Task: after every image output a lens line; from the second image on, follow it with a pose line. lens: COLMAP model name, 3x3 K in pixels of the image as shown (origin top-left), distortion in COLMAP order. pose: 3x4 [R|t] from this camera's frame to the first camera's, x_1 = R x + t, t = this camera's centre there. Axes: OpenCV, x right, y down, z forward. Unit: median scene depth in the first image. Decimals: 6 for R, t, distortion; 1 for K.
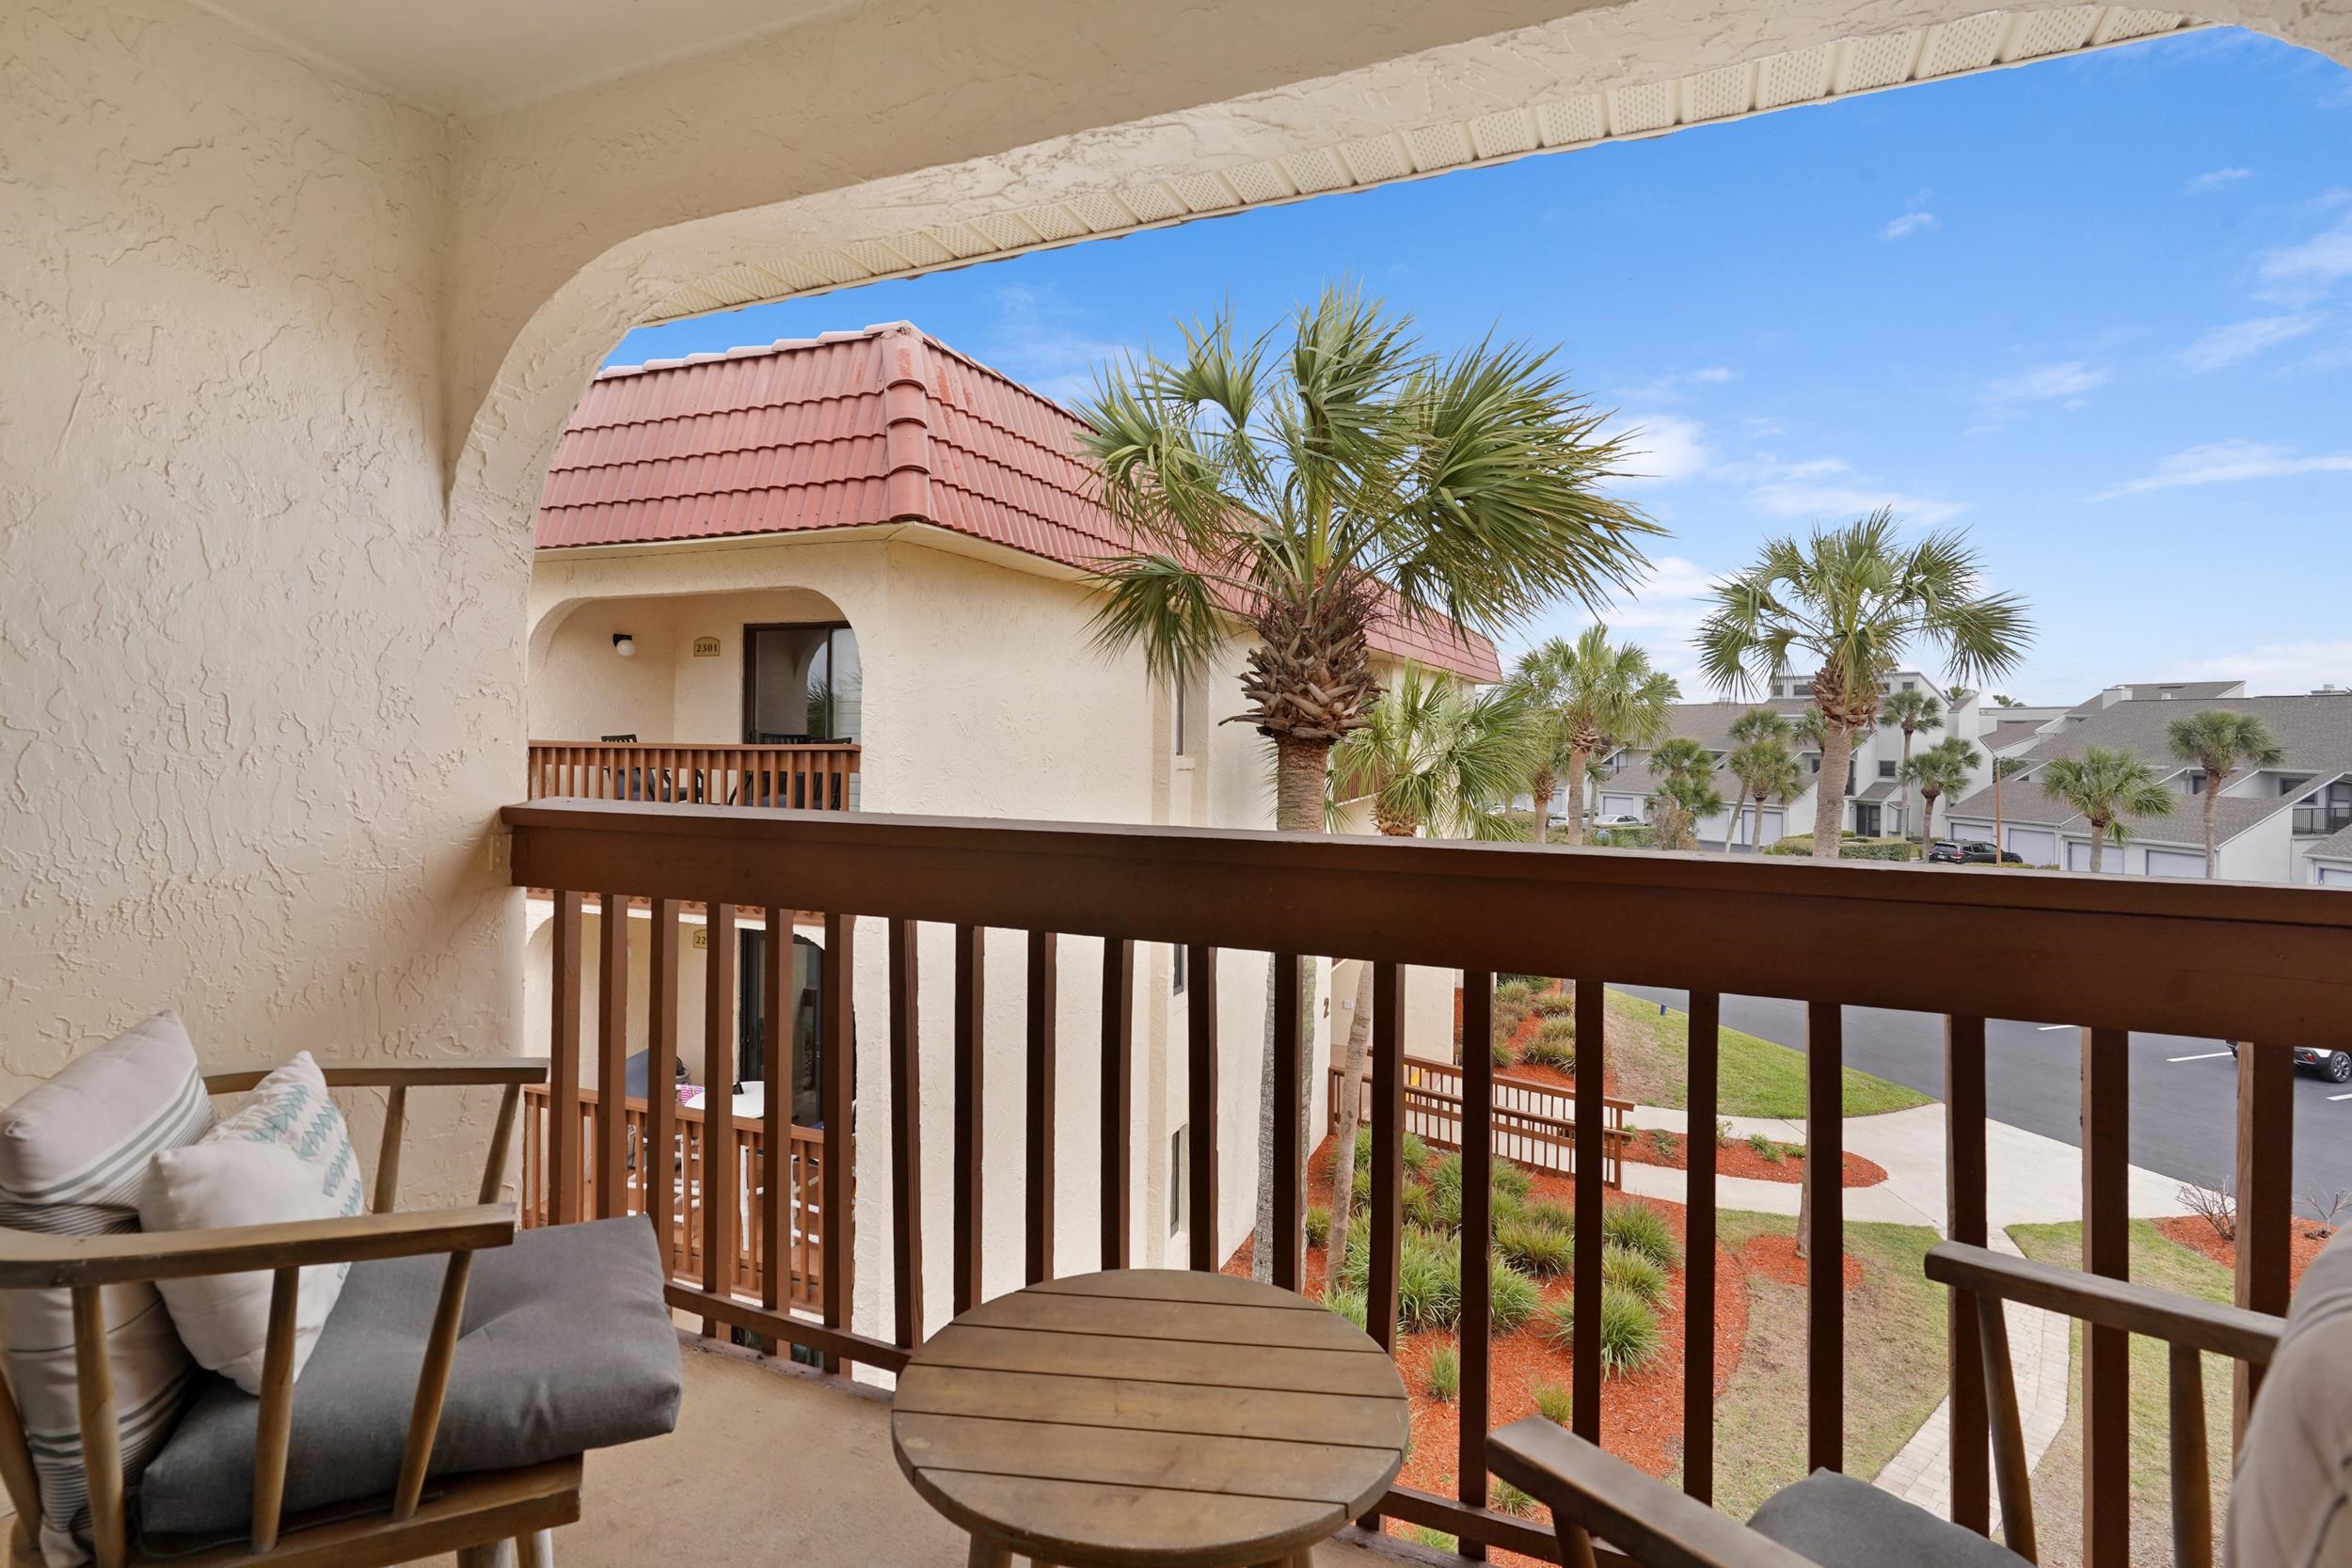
lens RADIAL K [[1145.6, 0, 1138.1], [0, 1145.6, 732.6], [0, 0, 1]] dist [-0.010969, 0.005325]
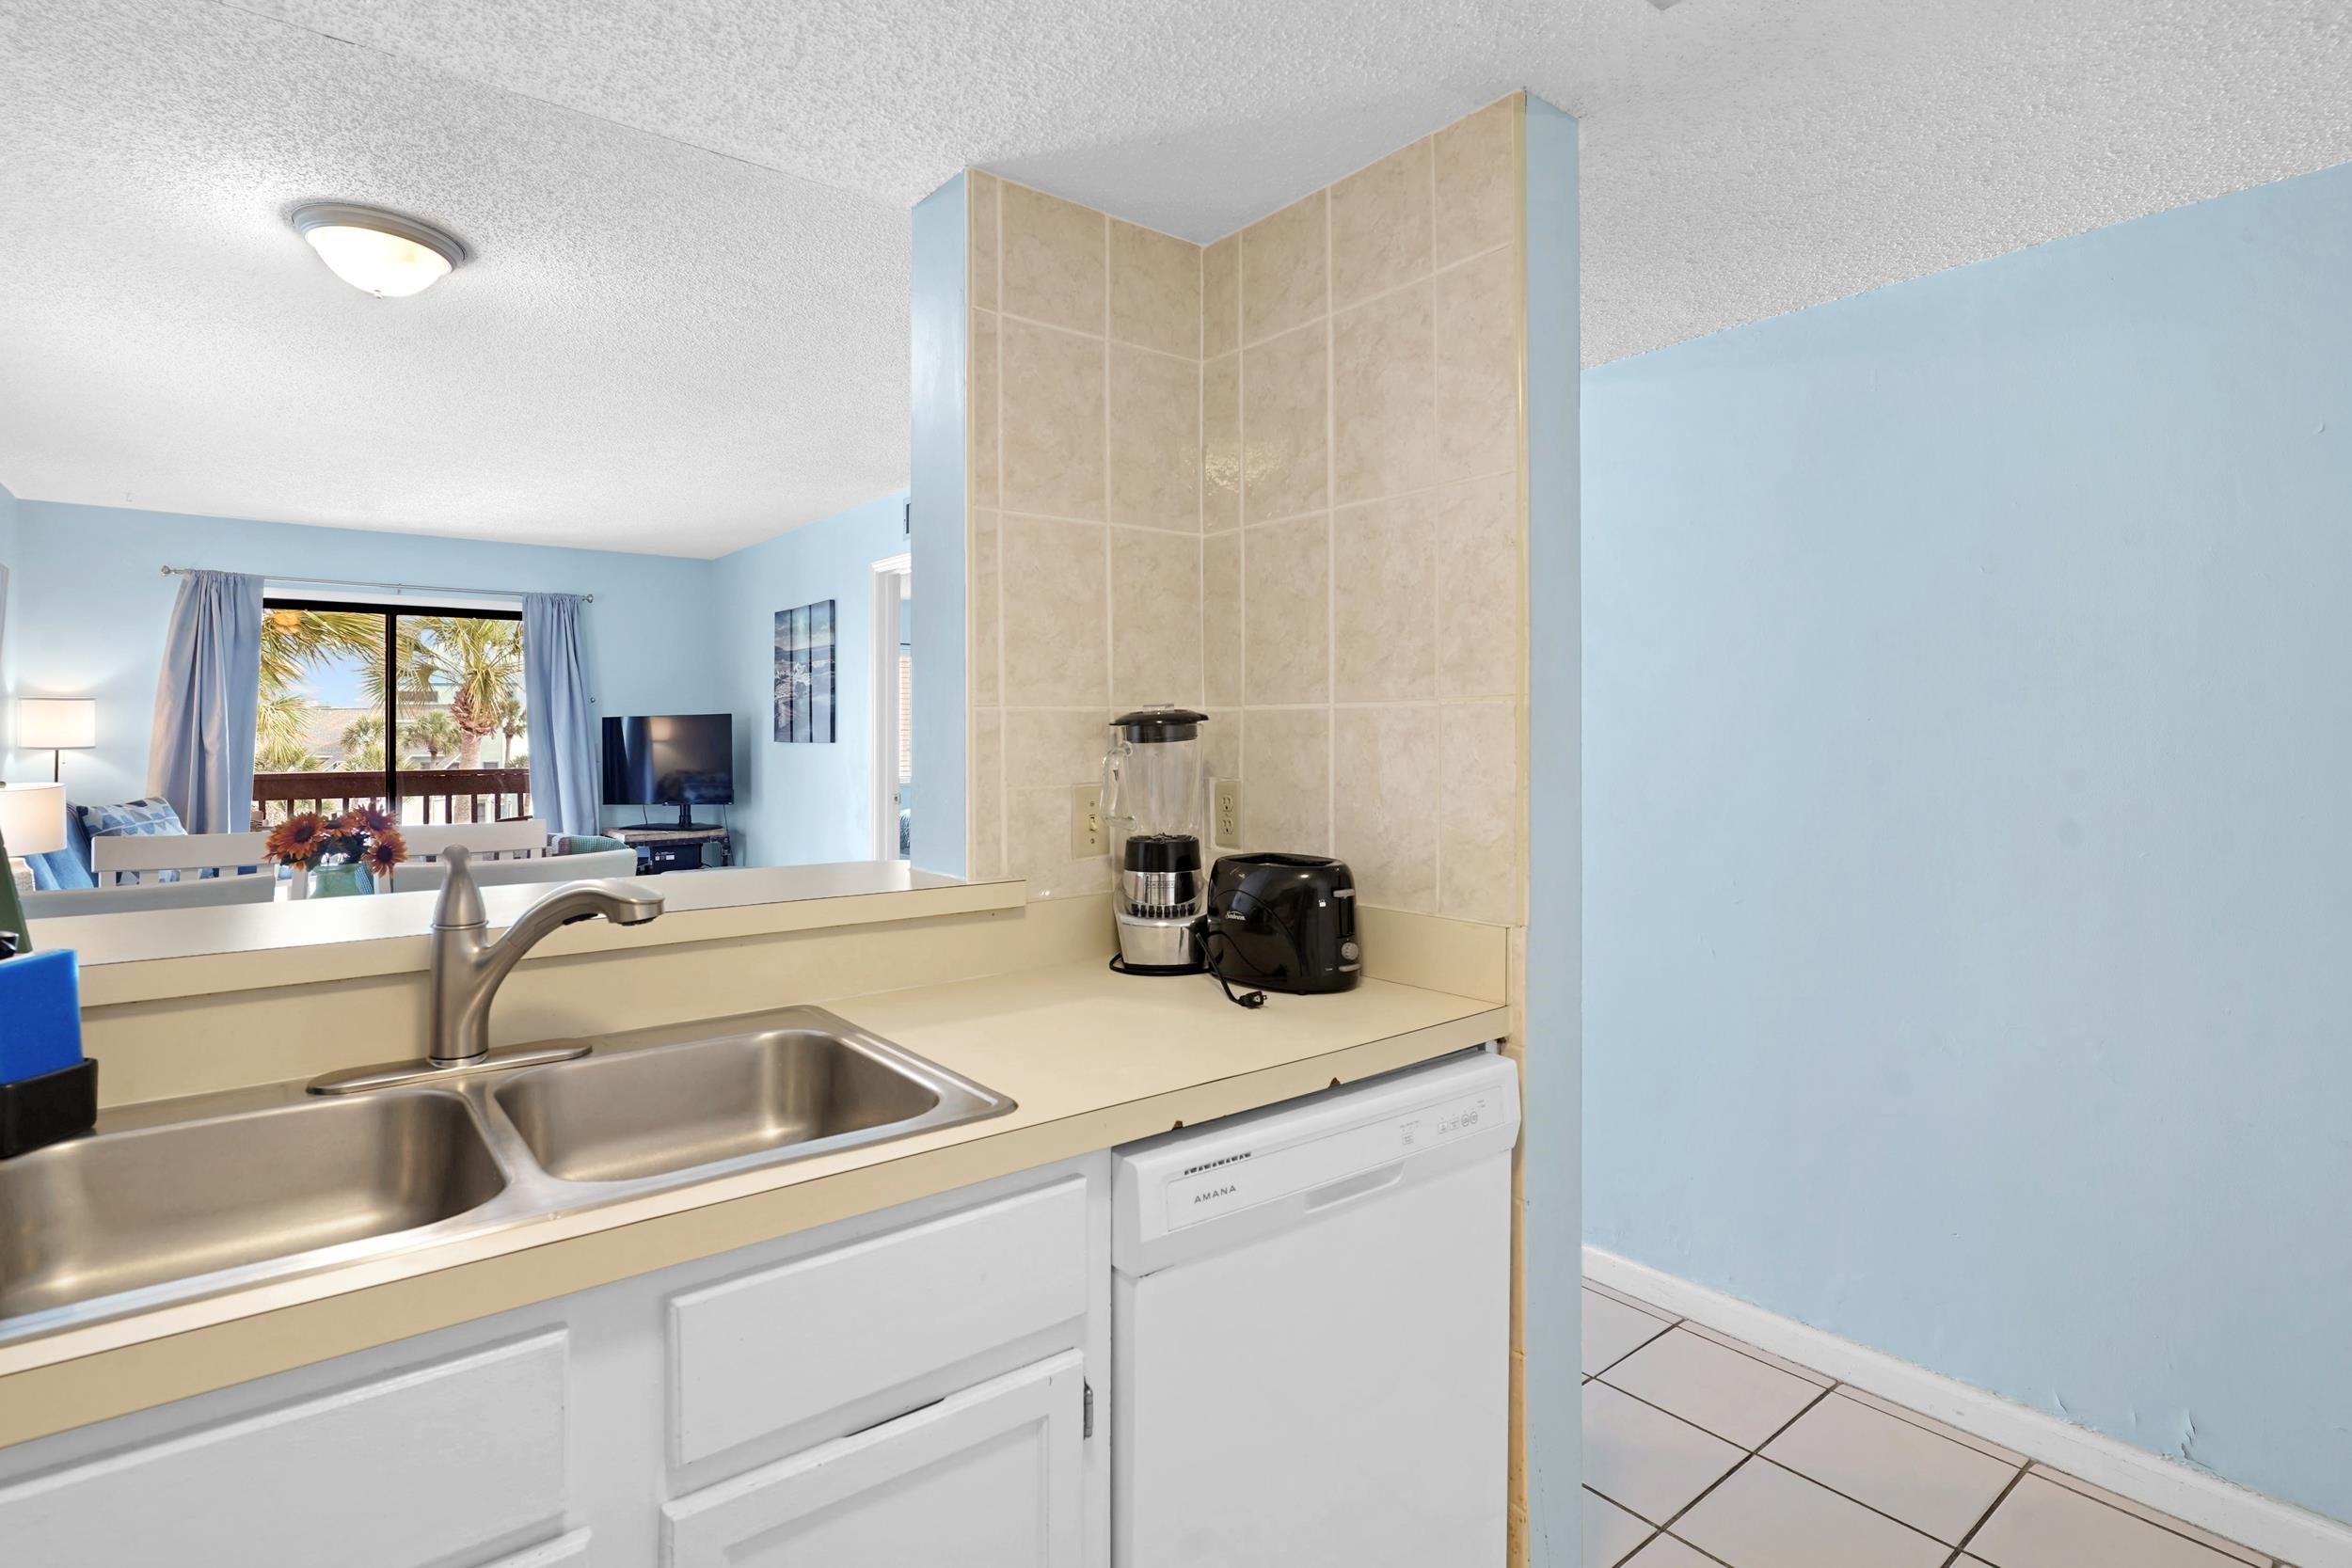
lens RADIAL K [[1145.6, 0, 1161.9], [0, 1145.6, 735.9], [0, 0, 1]] dist [-0.010969, 0.005325]
pose [[0.441210, -0.006644, 0.897379, -0.269442], [0.006765, 0.999969, 0.004077, -0.004645], [-0.897379, 0.004272, 0.441241, -0.382578]]
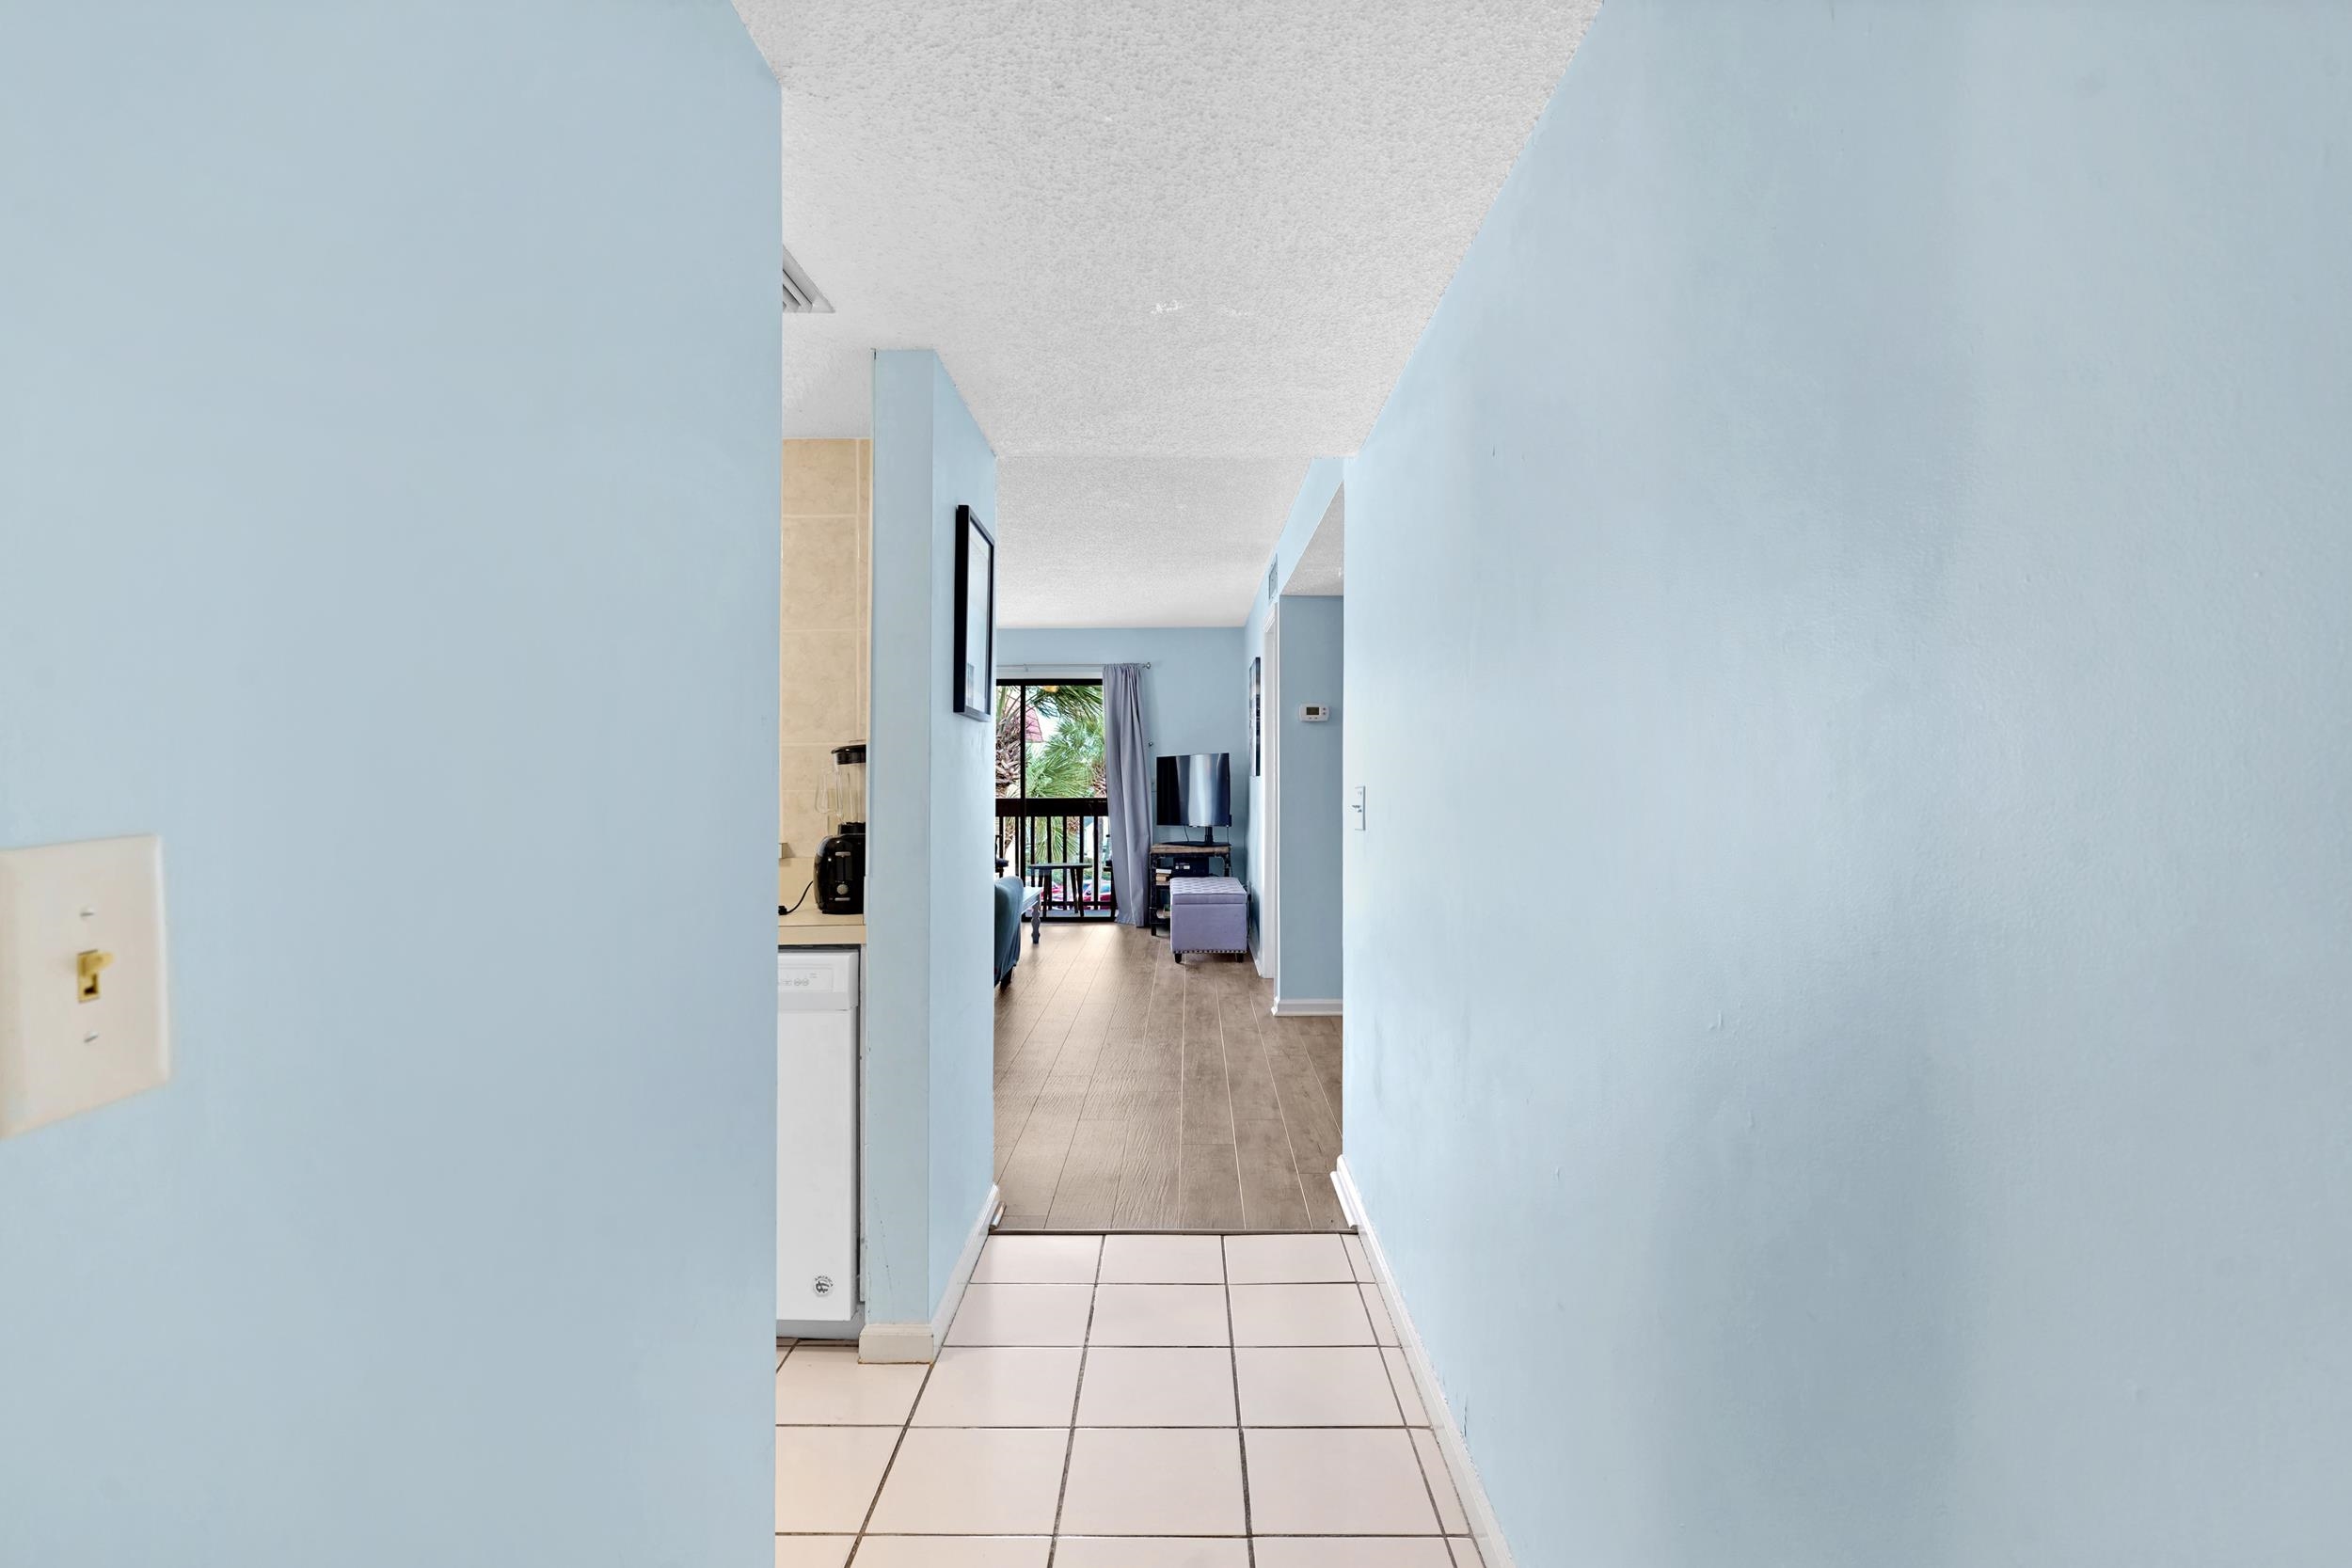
lens RADIAL K [[1145.6, 0, 1189.3], [0, 1145.6, 783.9], [0, 0, 1]] dist [-0.010969, 0.005325]
pose [[0.901853, -0.007391, 0.431981, -0.204188], [0.005487, 0.999969, 0.005654, -0.001388], [-0.432009, -0.002729, 0.901865, -0.510996]]
